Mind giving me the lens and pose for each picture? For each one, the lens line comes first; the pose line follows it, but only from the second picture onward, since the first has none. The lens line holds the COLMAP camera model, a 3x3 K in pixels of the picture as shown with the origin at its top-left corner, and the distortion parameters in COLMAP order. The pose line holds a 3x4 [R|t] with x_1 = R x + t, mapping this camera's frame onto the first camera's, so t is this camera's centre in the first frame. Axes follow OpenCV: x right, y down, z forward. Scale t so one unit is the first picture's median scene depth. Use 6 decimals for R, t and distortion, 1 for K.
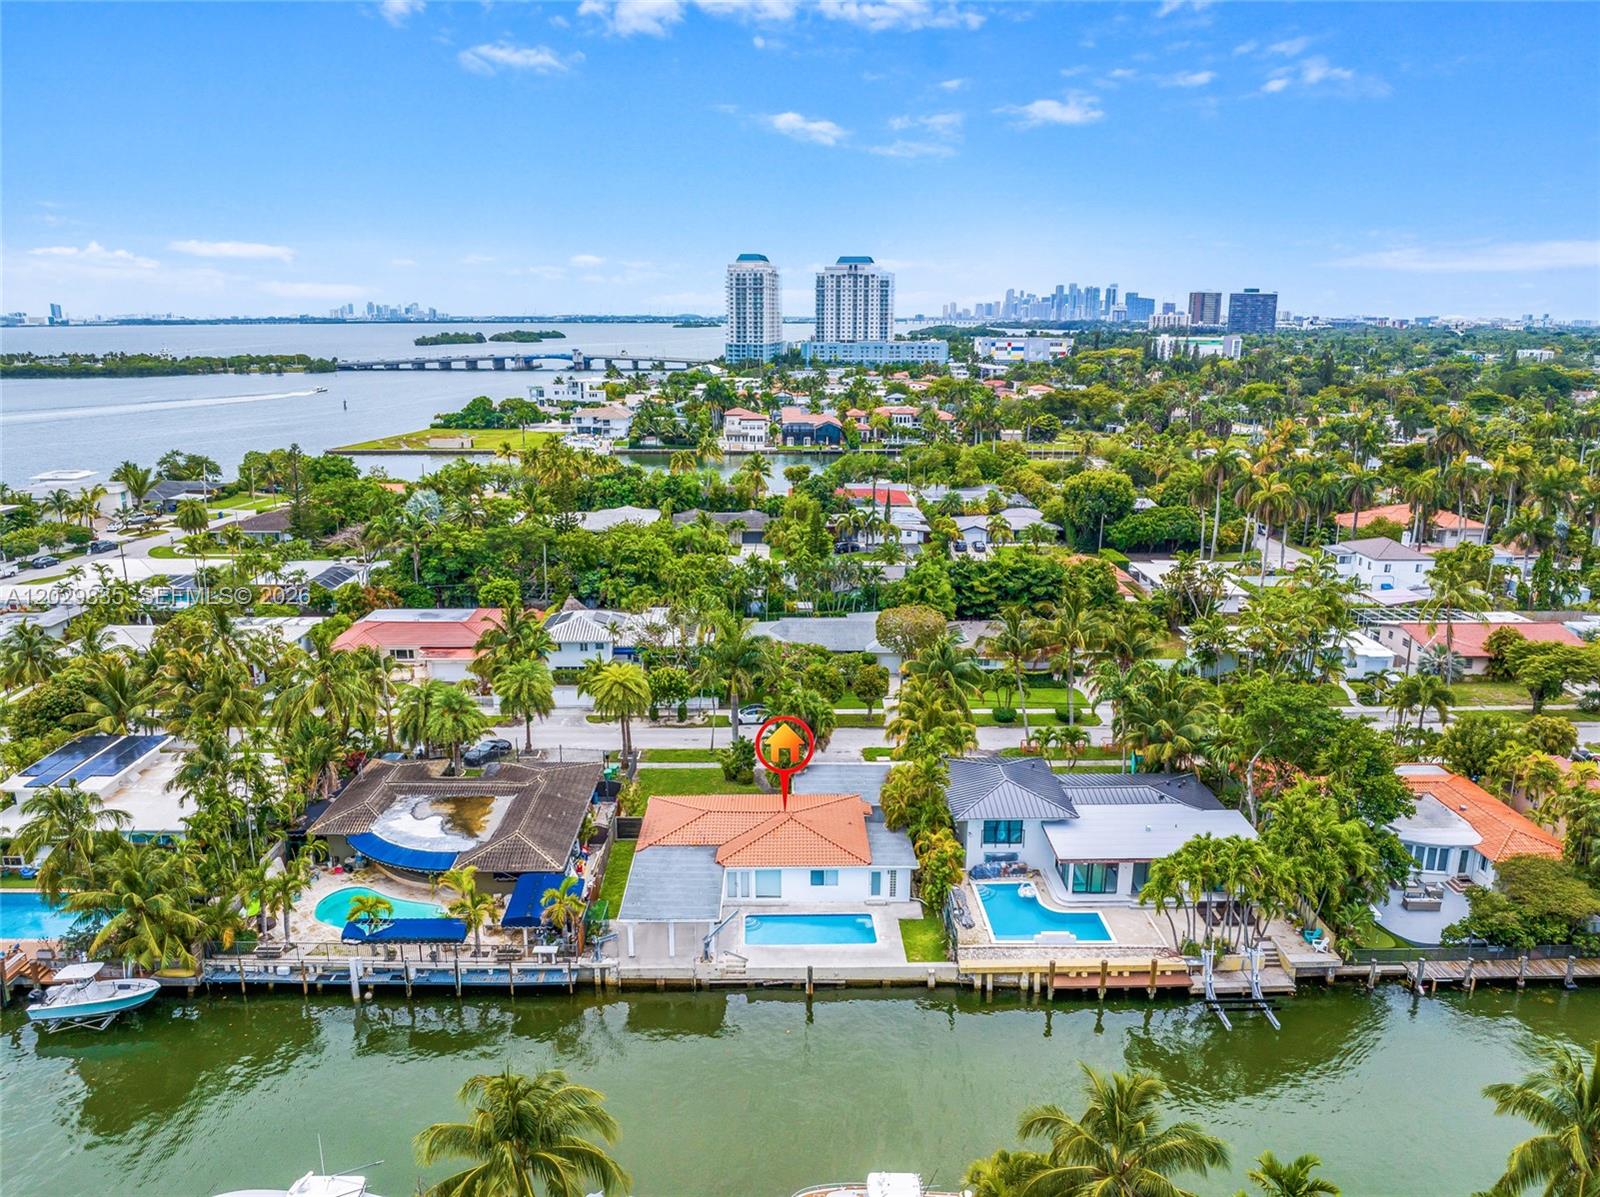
lens RADIAL K [[1126.3, 0, 795.4], [0, 1126.3, 598.6], [0, 0, 1]] dist [-0.041979, 0.006656]
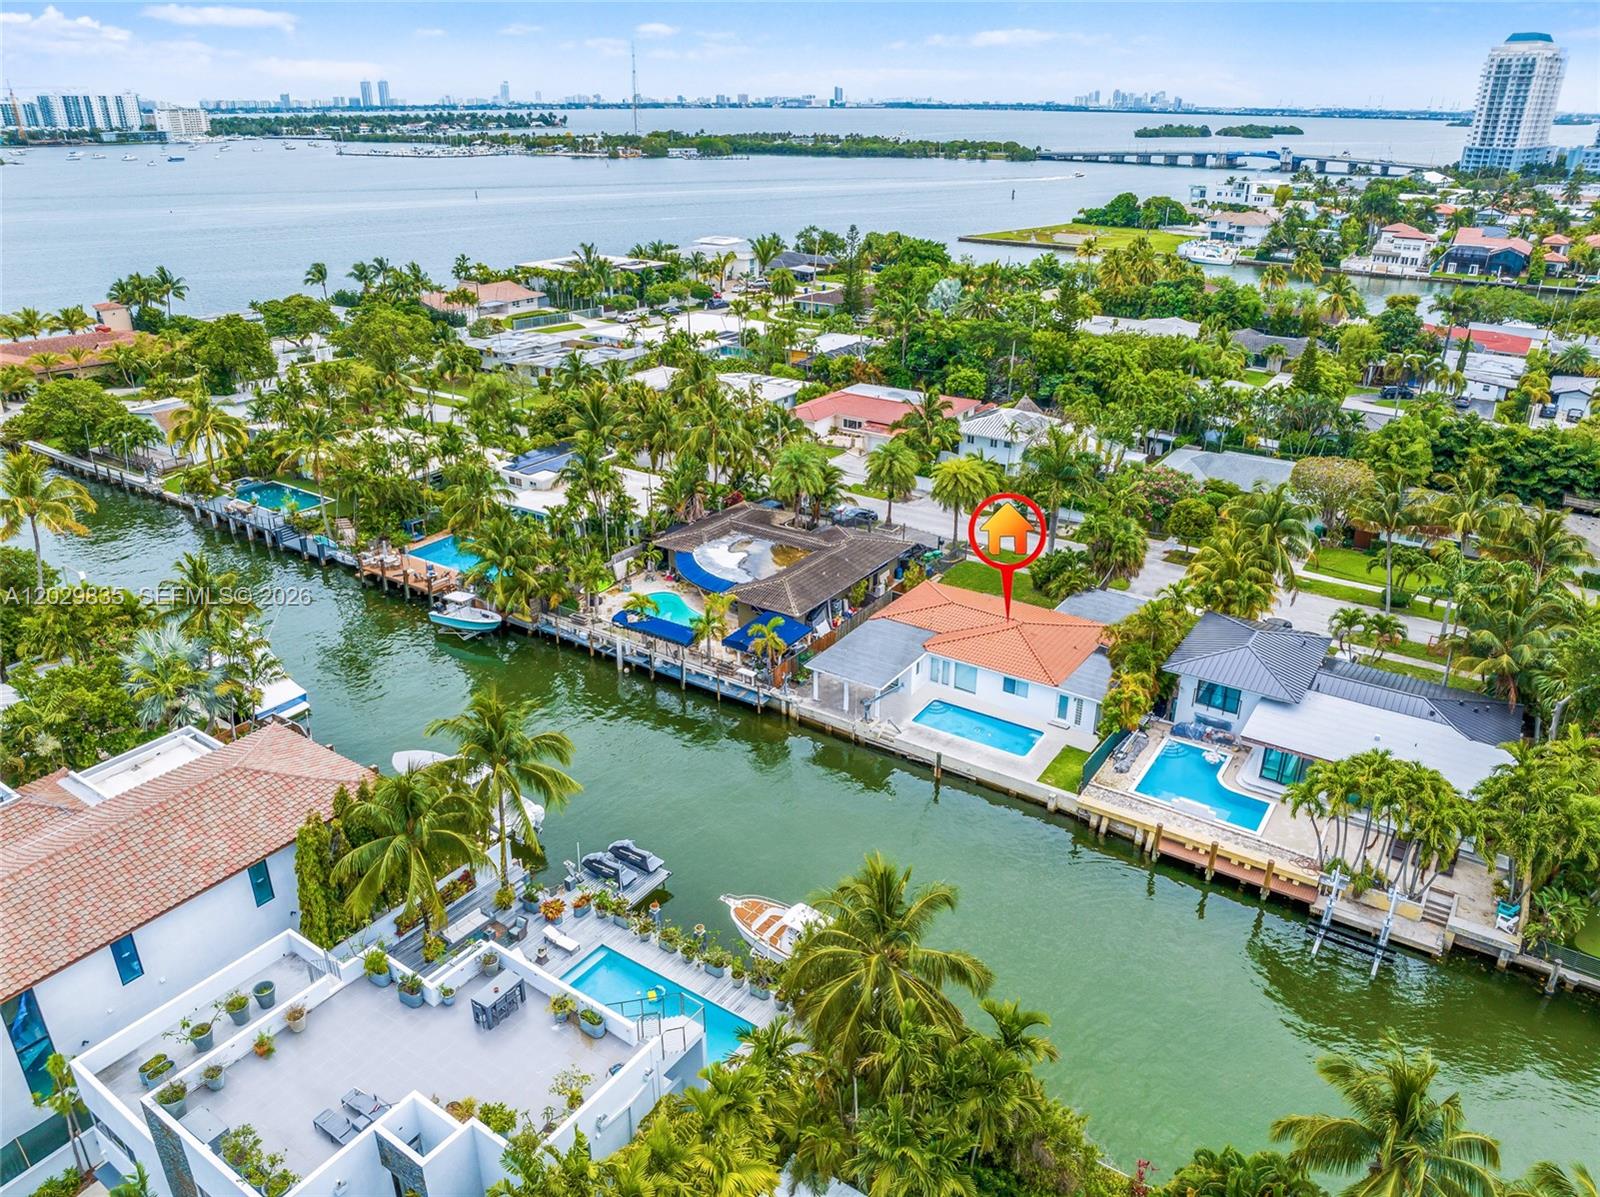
lens RADIAL K [[1126.3, 0, 795.4], [0, 1126.3, 598.6], [0, 0, 1]] dist [-0.041979, 0.006656]
pose [[0.820707, 0.233742, -0.521349, 0.304920], [-0.142087, 0.967319, 0.210014, -0.012771], [0.553400, -0.098283, 0.827097, 0.041137]]
